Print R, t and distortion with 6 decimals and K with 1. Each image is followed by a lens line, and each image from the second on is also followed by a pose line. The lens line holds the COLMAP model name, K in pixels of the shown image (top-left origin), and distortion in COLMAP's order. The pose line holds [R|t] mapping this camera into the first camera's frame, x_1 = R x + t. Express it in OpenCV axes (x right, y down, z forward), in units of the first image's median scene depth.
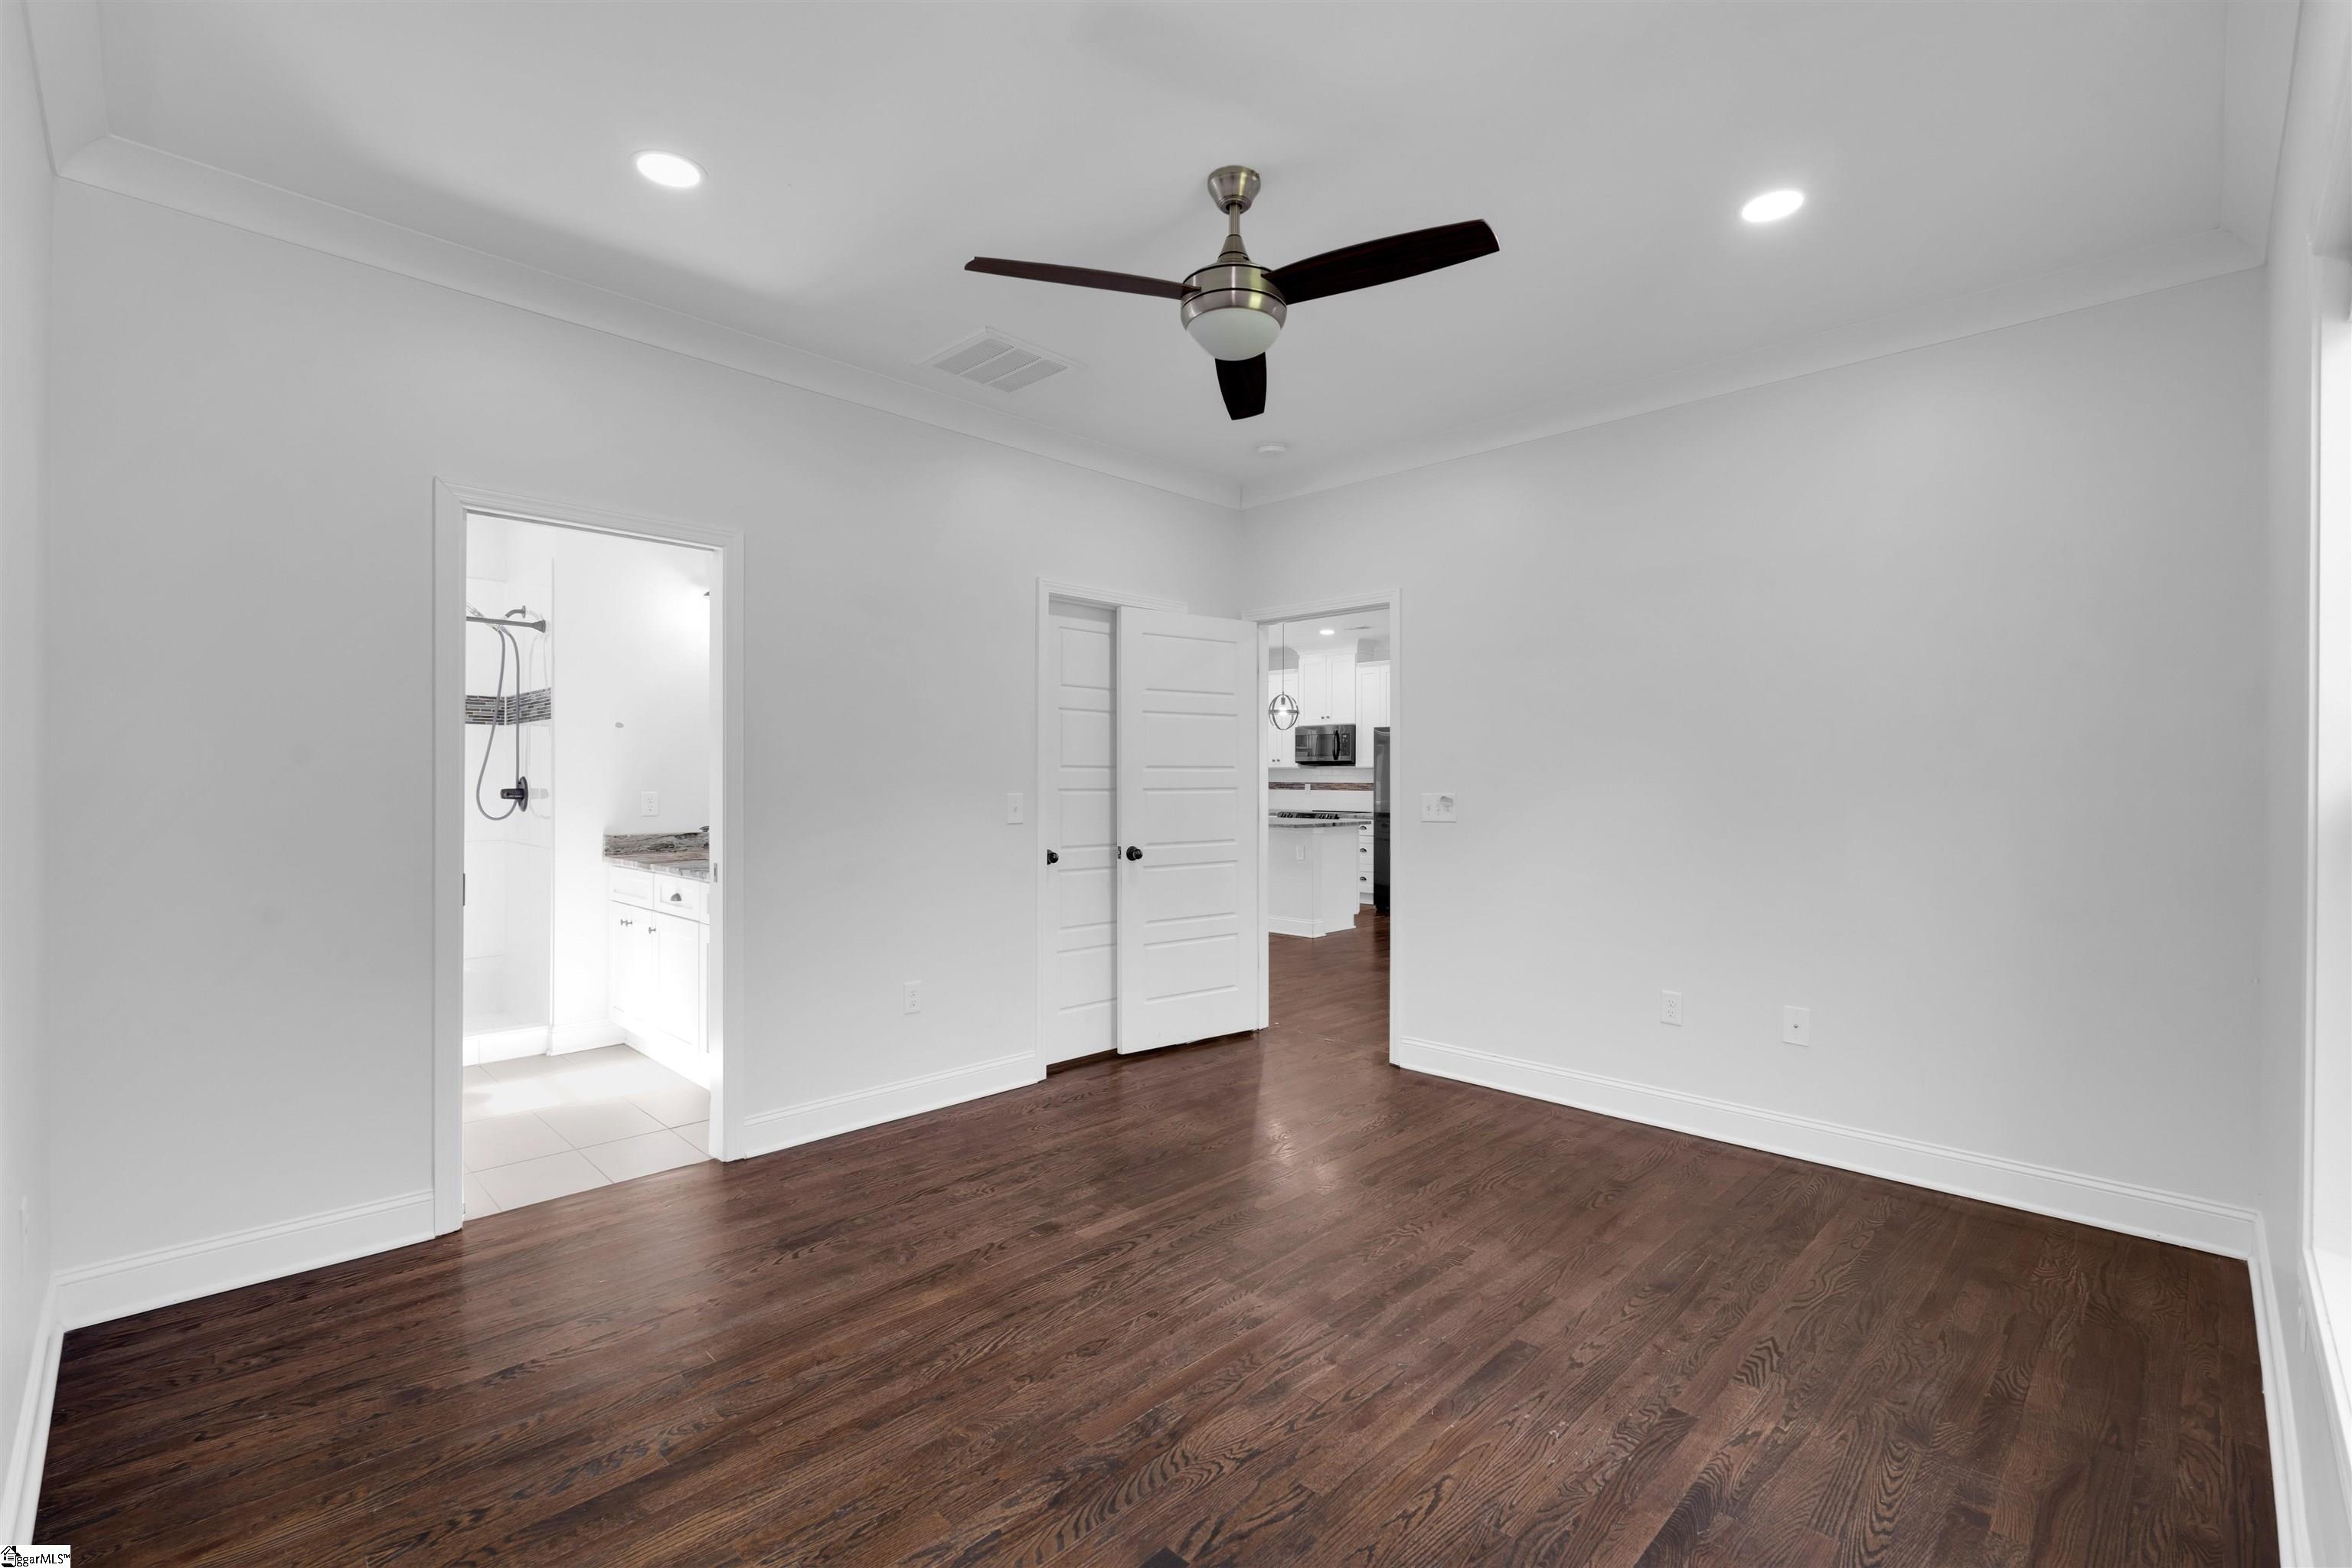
lens RADIAL K [[1037.6, 0, 1162.2], [0, 1037.6, 796.3], [0, 0, 1]] dist [0.000611, 0.000104]
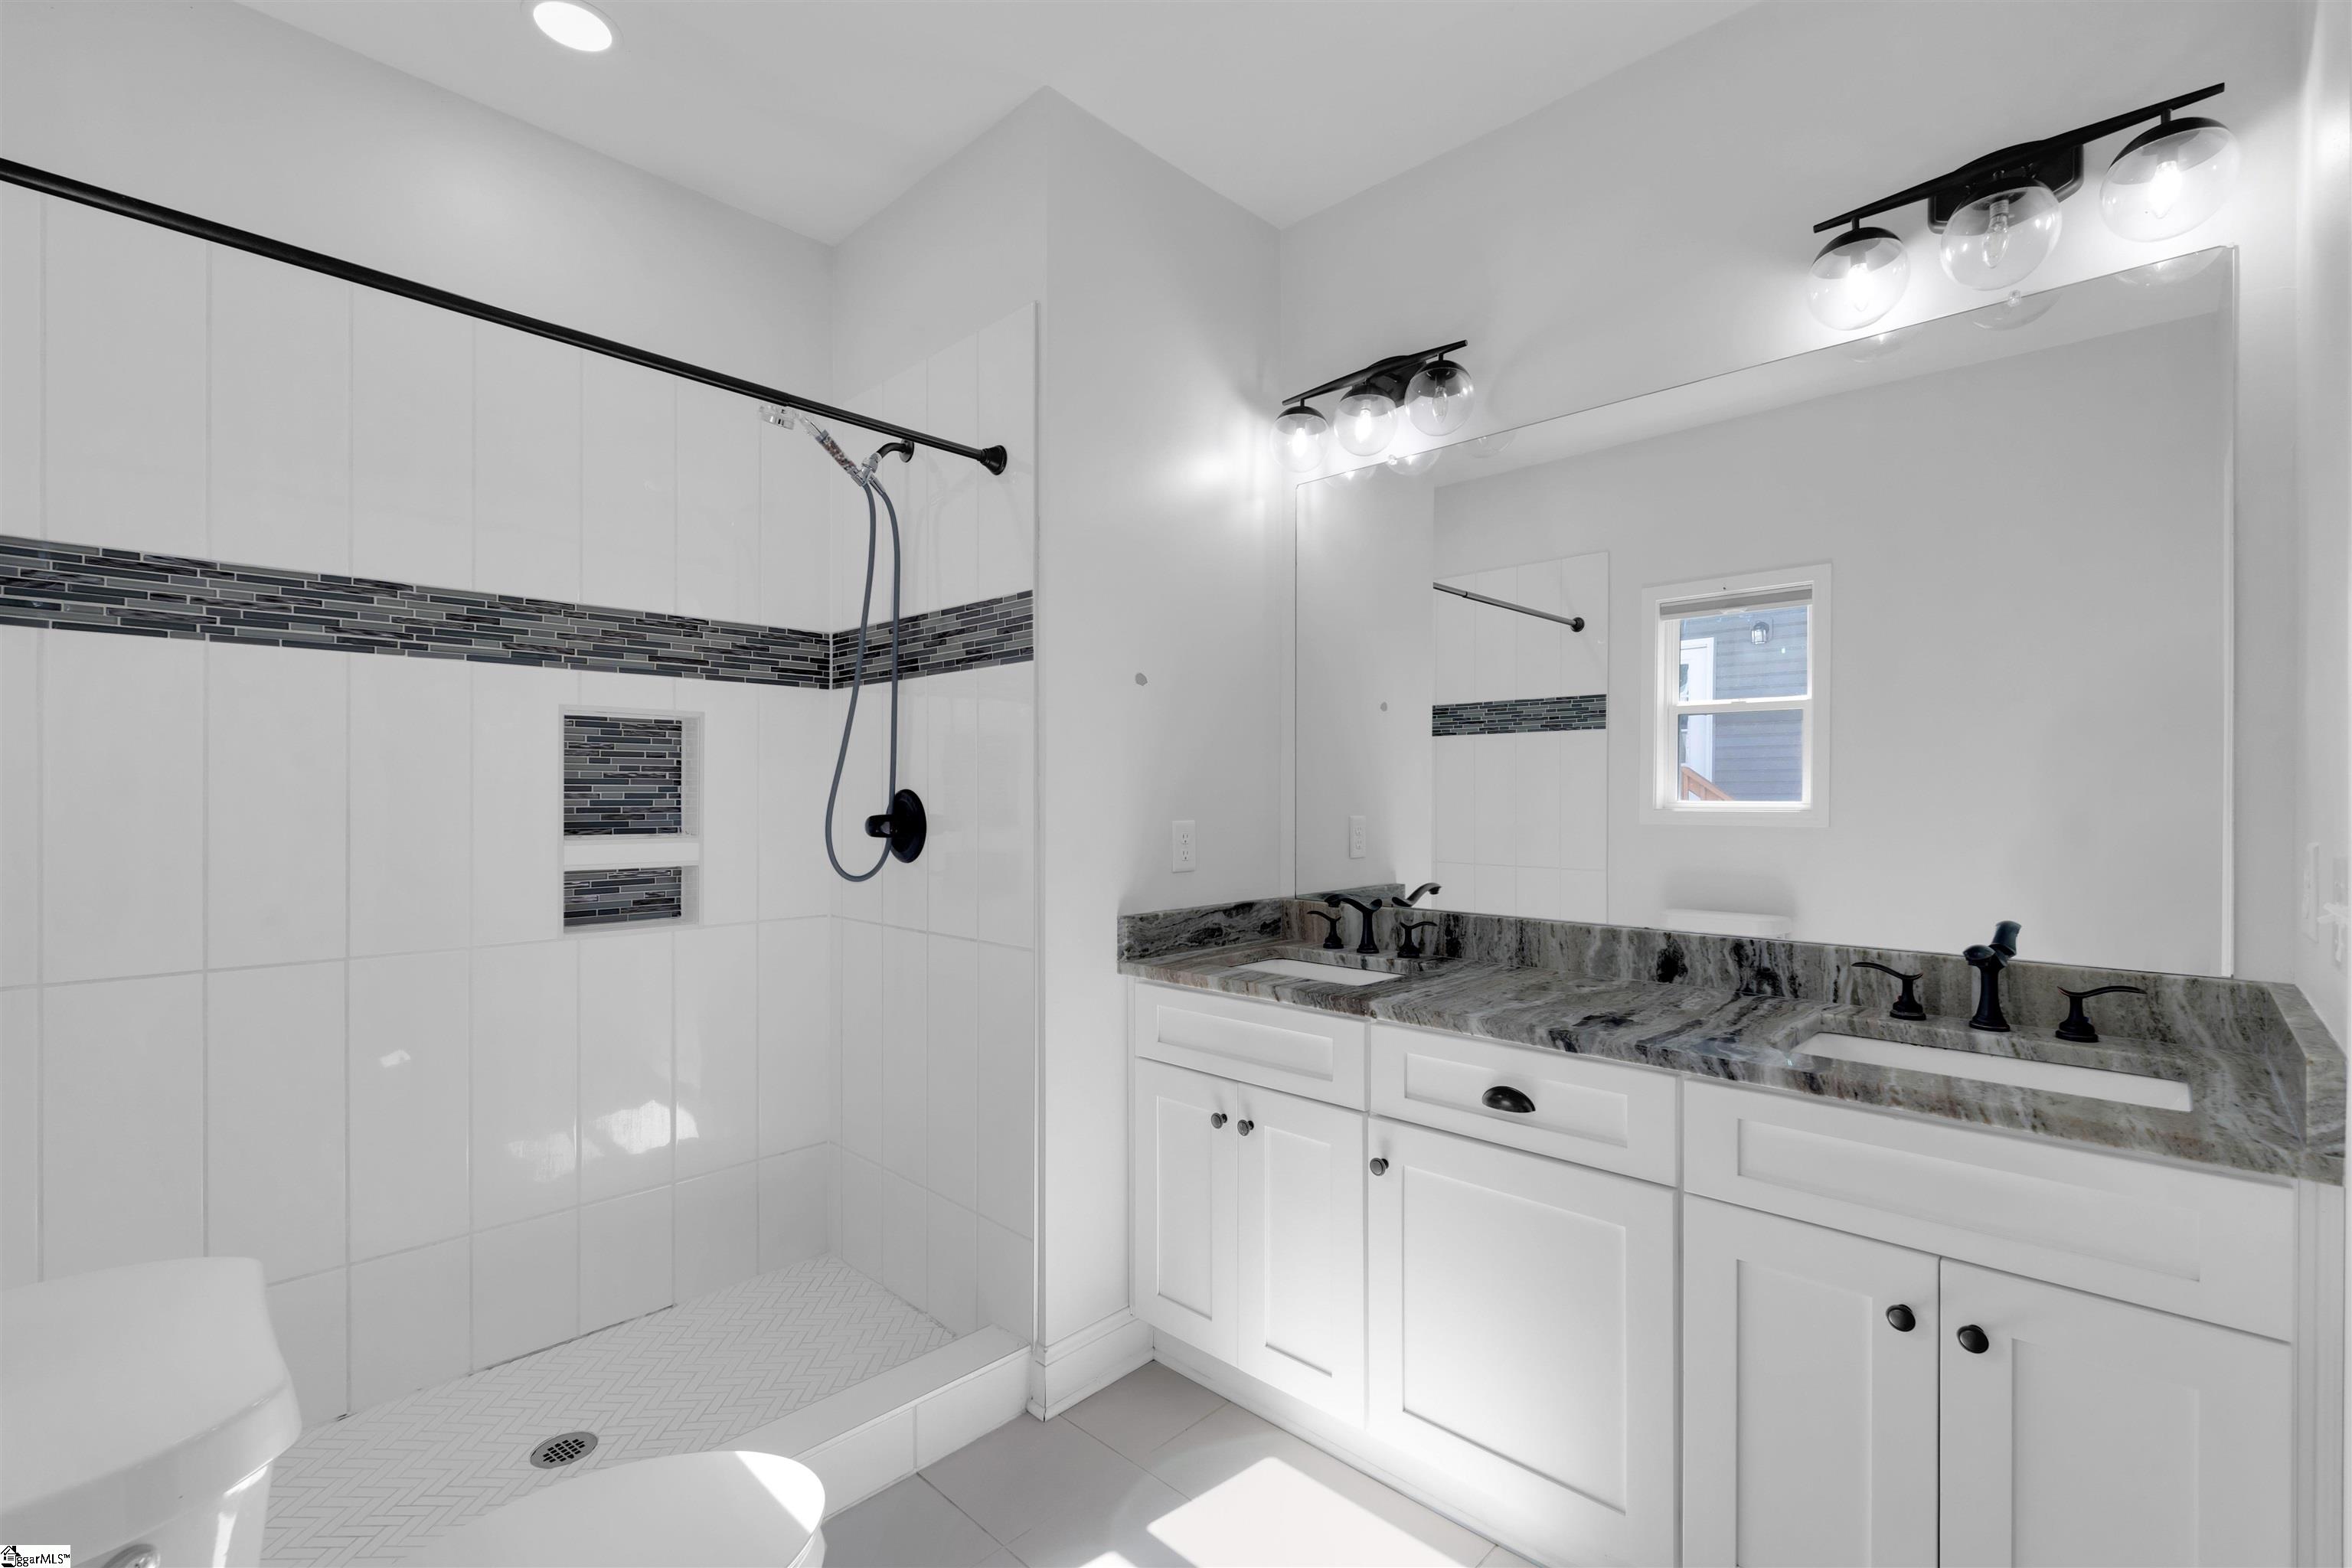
lens RADIAL K [[1037.6, 0, 1176.6], [0, 1037.6, 778.3], [0, 0, 1]] dist [0.000611, 0.000104]
pose [[0.999713, -0.006844, 0.022937, -0.509410], [0.007564, 0.999476, -0.031457, -0.008473], [-0.022709, 0.031621, 0.999242, 0.525161]]
